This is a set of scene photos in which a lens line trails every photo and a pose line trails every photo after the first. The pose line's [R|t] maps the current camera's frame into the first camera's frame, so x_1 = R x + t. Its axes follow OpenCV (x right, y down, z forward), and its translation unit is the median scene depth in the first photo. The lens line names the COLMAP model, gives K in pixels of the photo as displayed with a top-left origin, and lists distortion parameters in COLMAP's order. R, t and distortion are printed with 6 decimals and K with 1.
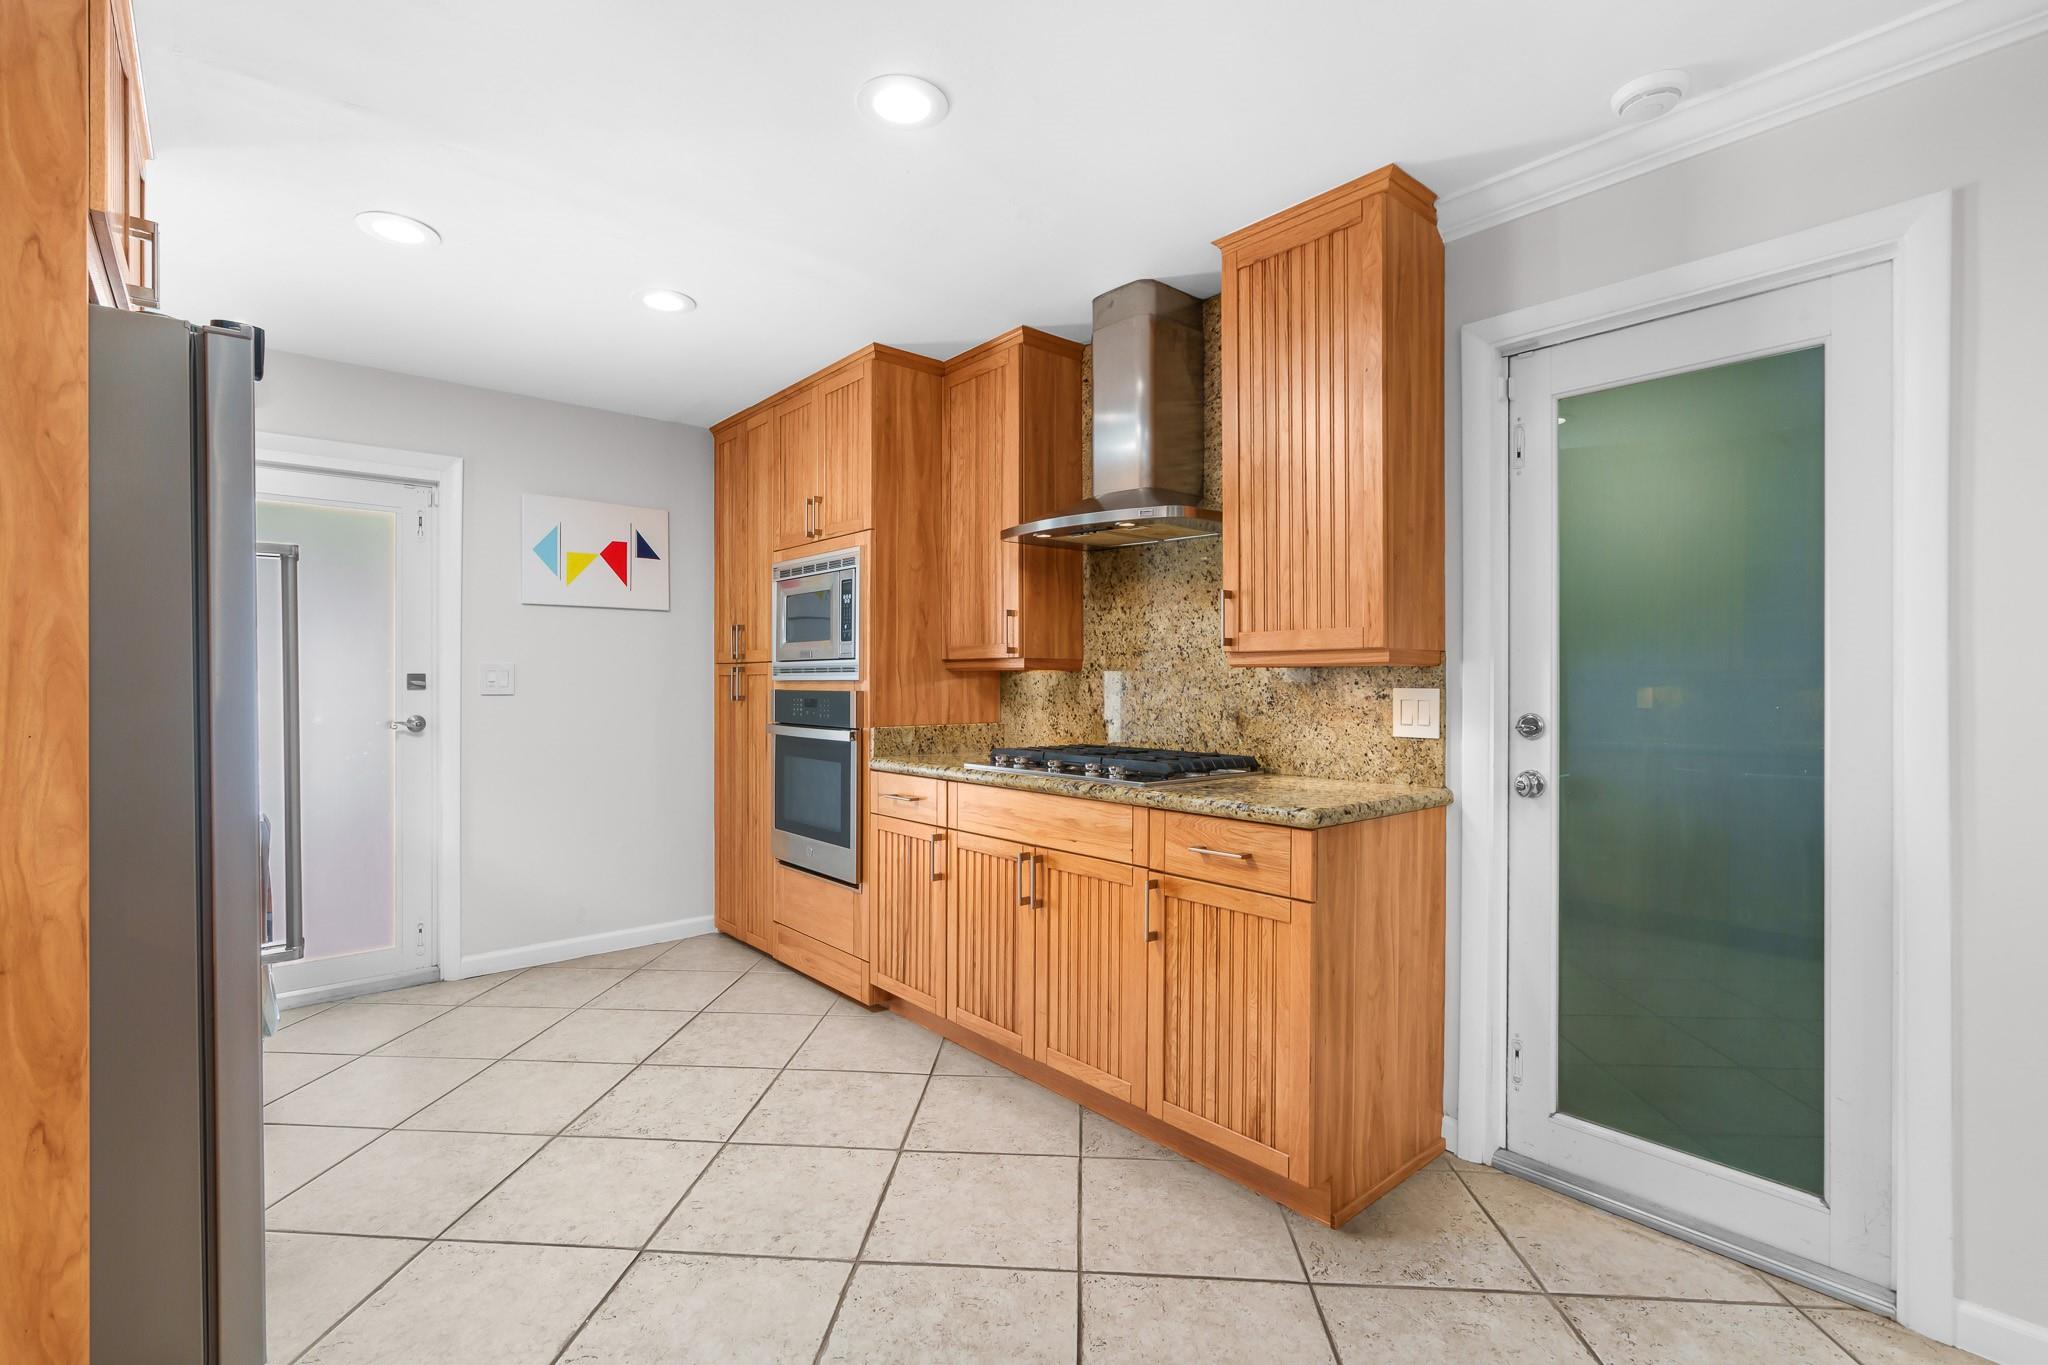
lens RADIAL K [[926.4, 0, 1016.6], [0, 926.4, 681.2], [0, 0, 1]] dist [-0.010075, 0.003892]
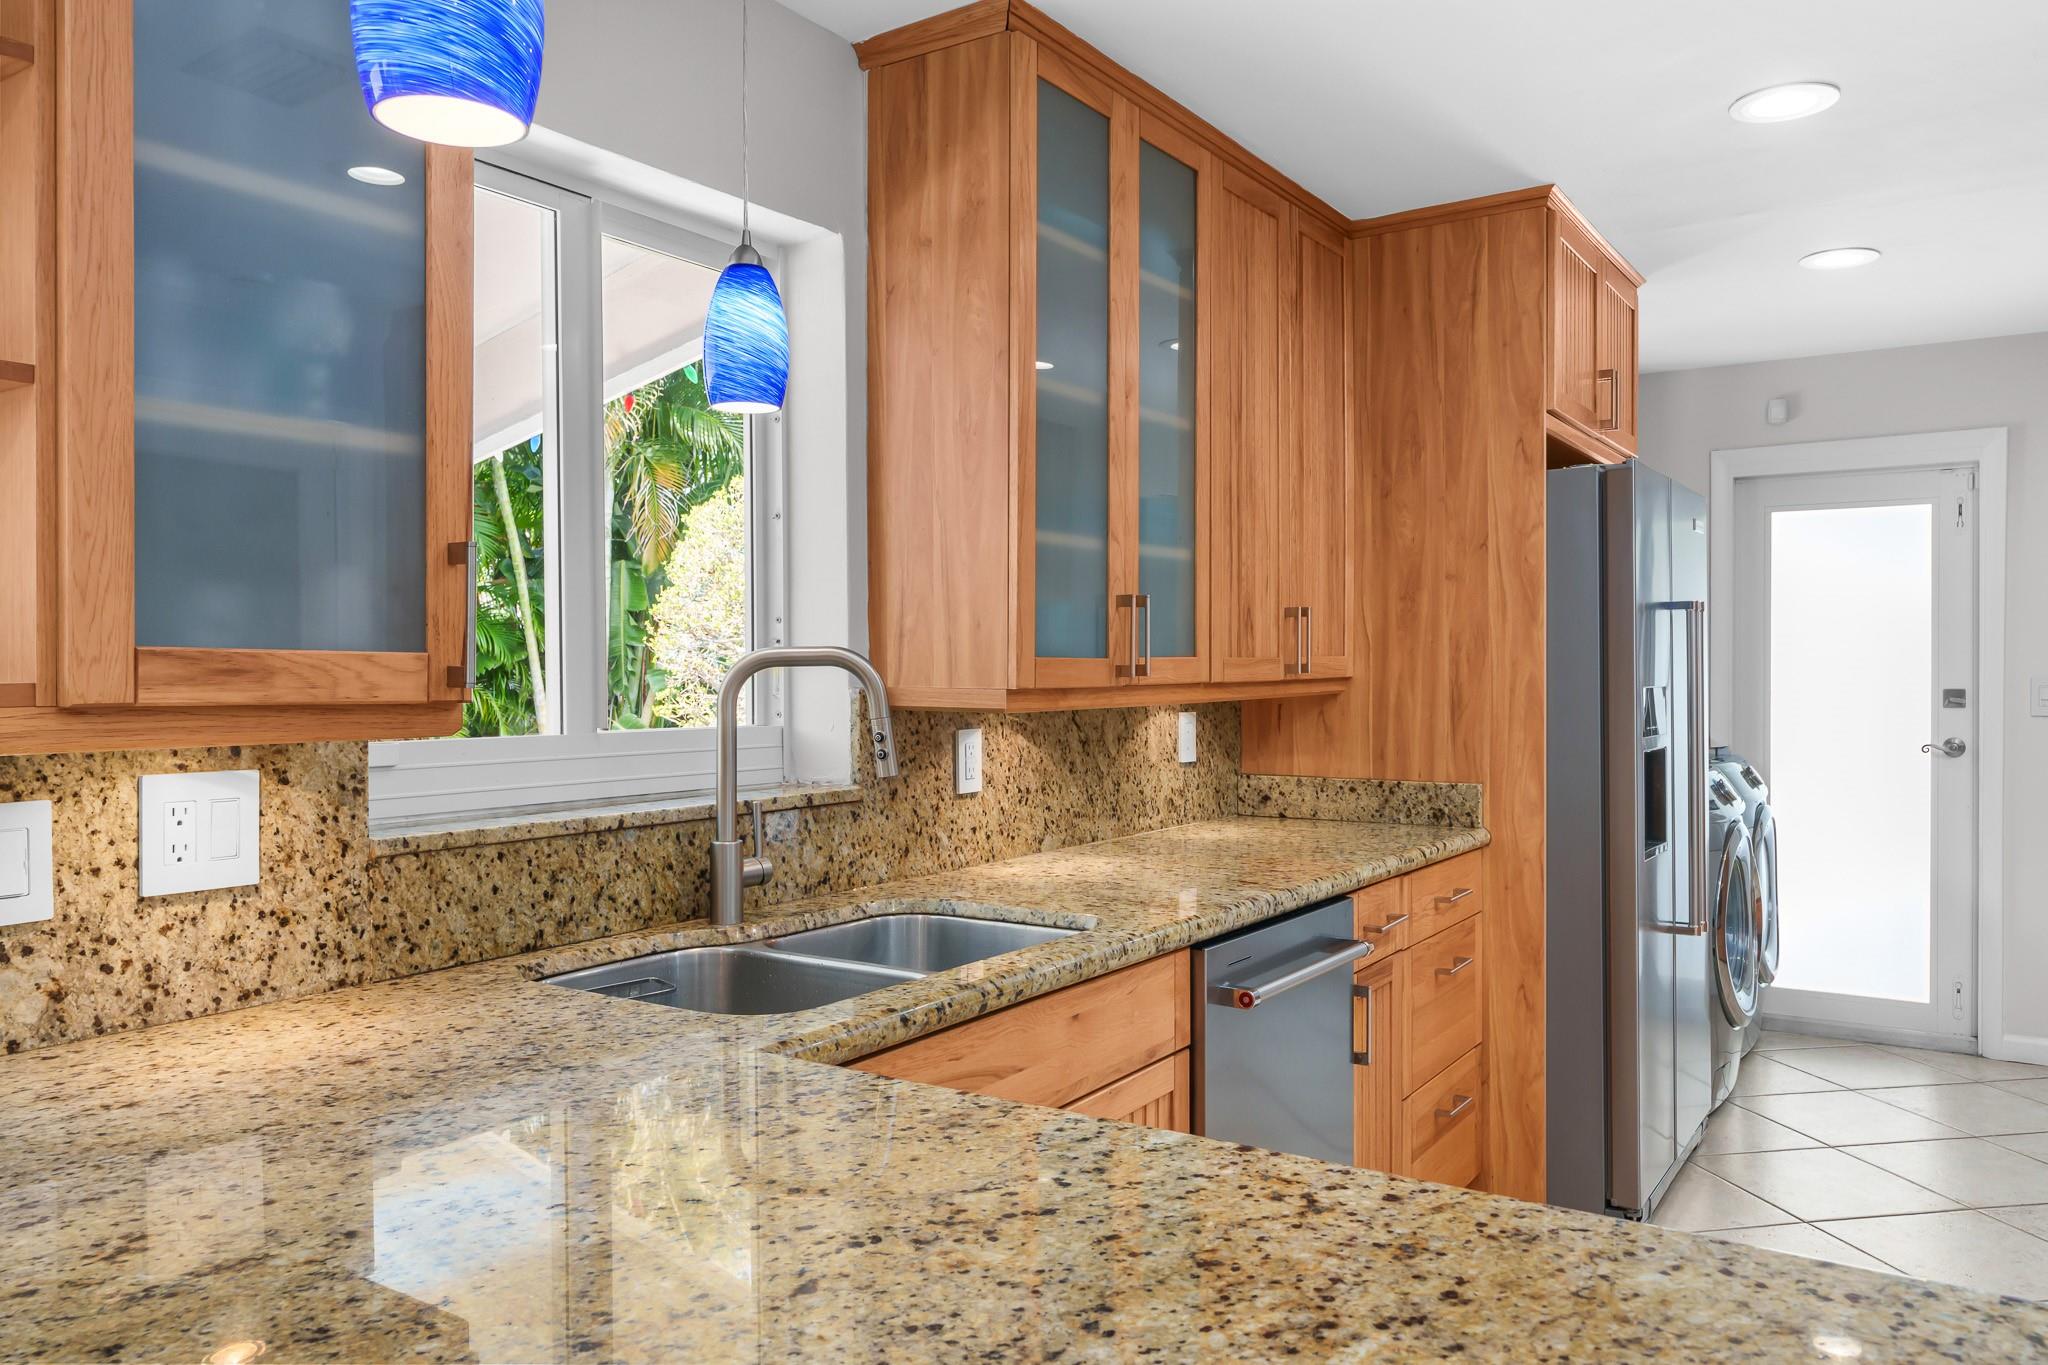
lens RADIAL K [[1454.7, 0, 1025.6], [0, 1454.7, 686.4], [0, 0, 1]] dist [-0.000176, 0.001393]
pose [[0.265480, 0.010584, -0.964058, 0.422330], [0.001409, 0.999934, 0.011366, -0.027335], [0.964115, -0.004376, 0.265448, -0.188285]]
